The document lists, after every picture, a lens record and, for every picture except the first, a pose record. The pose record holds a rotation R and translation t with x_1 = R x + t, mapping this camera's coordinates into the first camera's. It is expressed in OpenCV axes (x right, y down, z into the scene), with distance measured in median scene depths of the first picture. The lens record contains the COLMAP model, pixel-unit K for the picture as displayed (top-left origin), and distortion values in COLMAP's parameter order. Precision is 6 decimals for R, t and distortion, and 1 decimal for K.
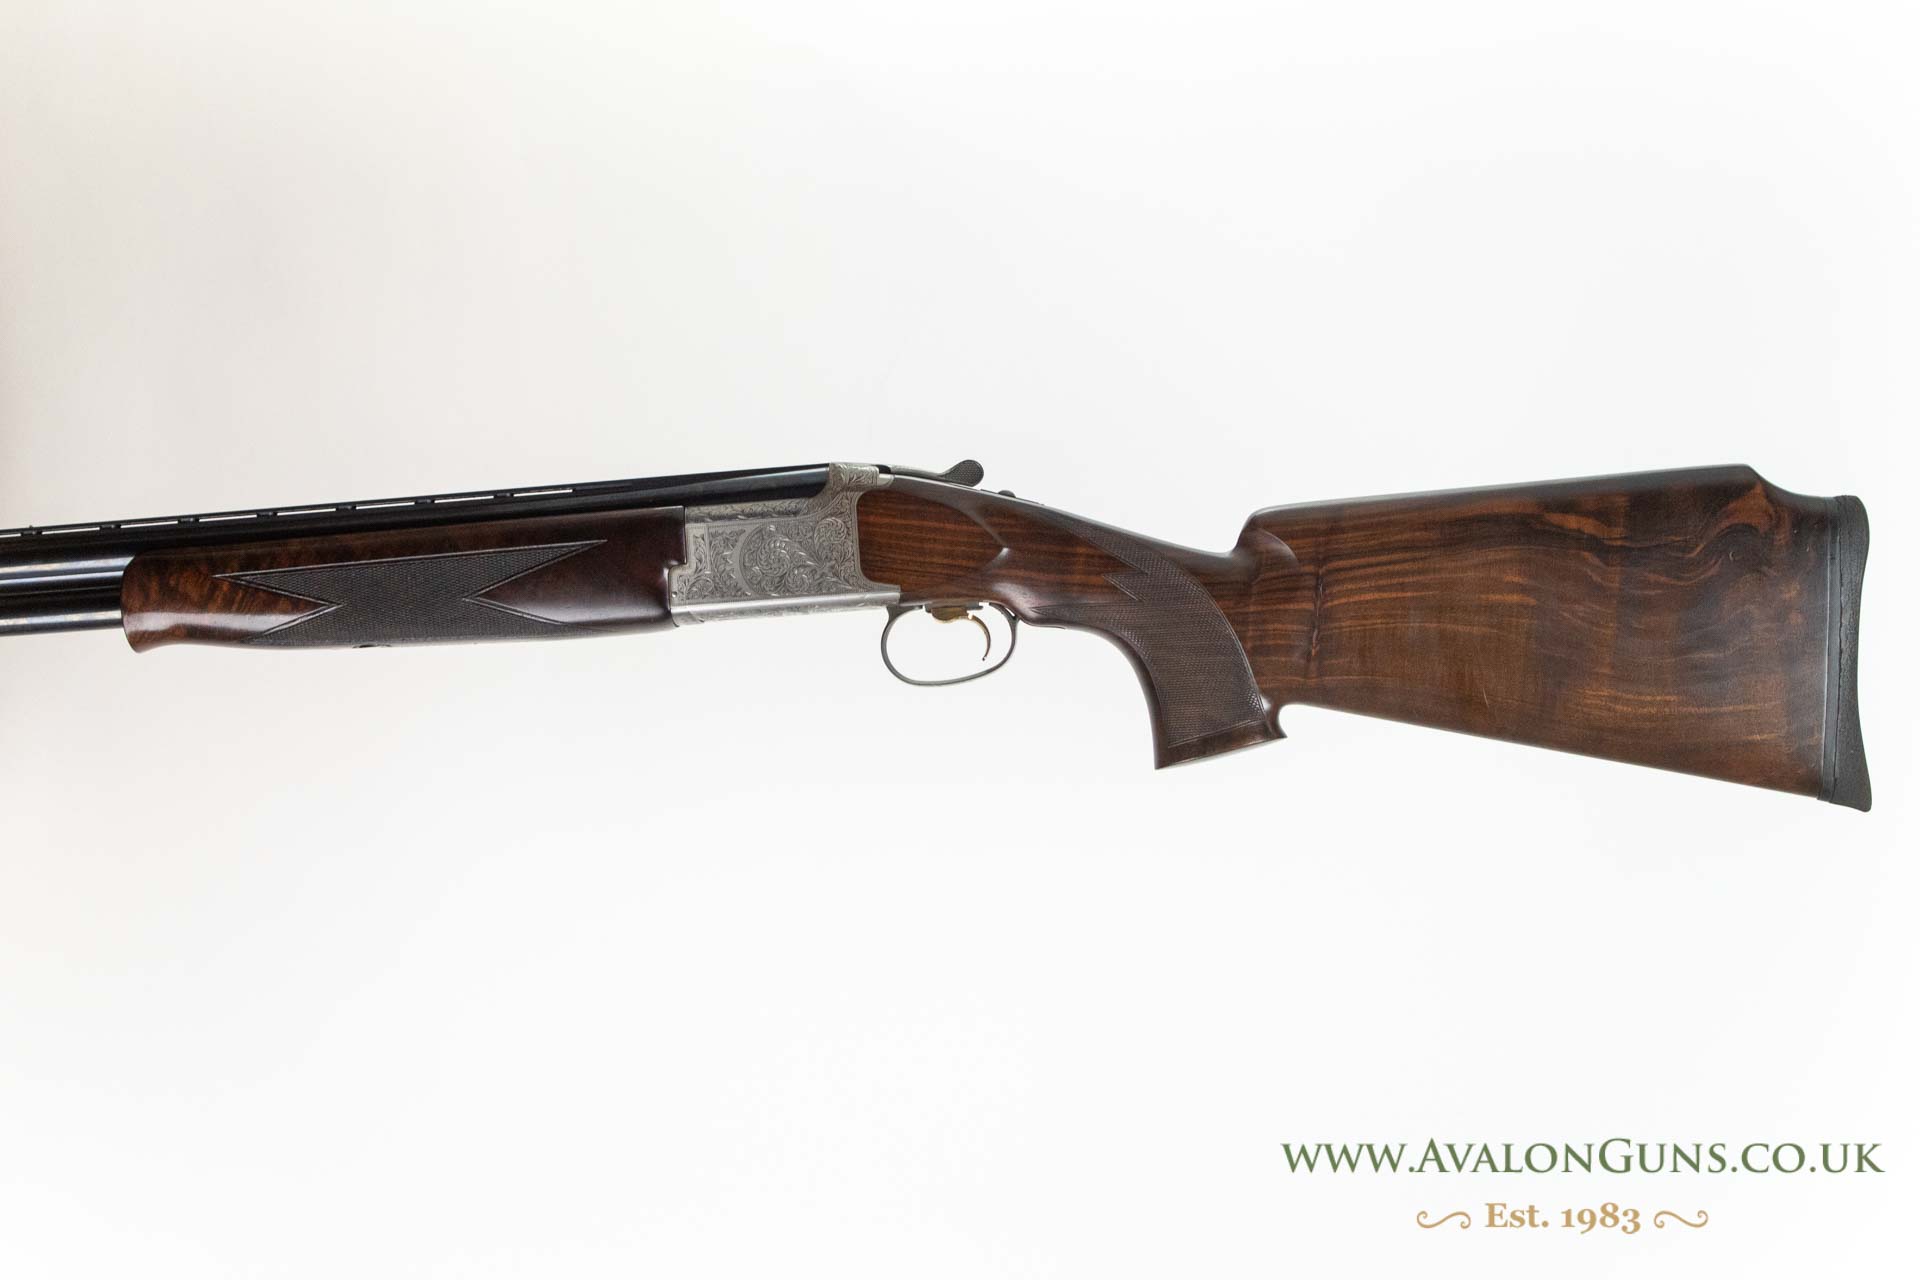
lens RADIAL K [[3600.8, 0, 959.6], [0, 3600.8, 640.0], [0, 0, 1]] dist [0.020036, 0.000000]
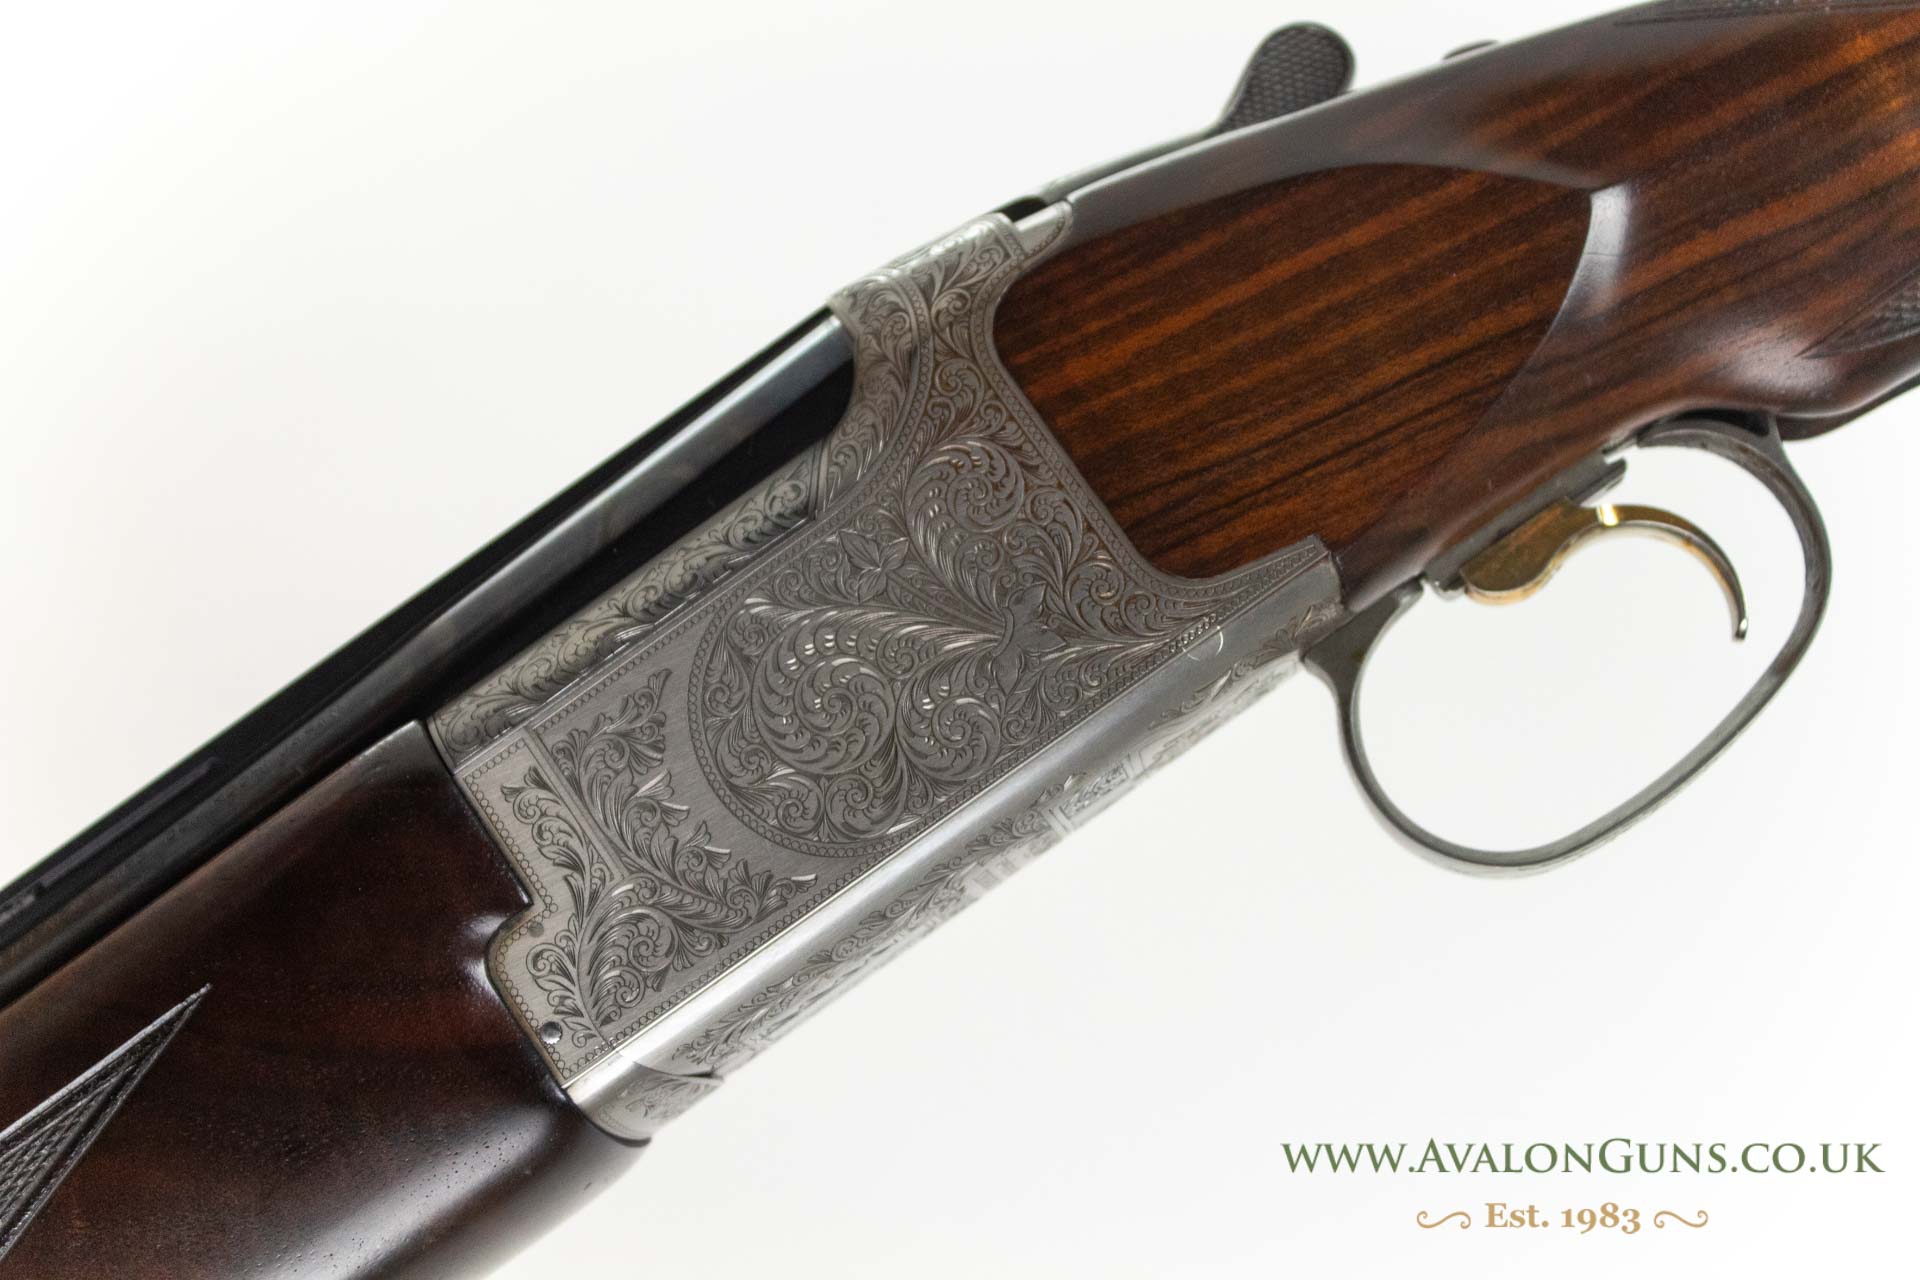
lens RADIAL K [[3600.8, 0, 961.7], [0, 3600.8, 641.0], [0, 0, 1]] dist [0.020036, 0.000000]
pose [[0.857848, -0.513903, 0.000723, -0.041233], [0.510254, 0.851588, -0.120157, 0.008397], [0.061133, 0.103446, 0.992755, 0.752517]]
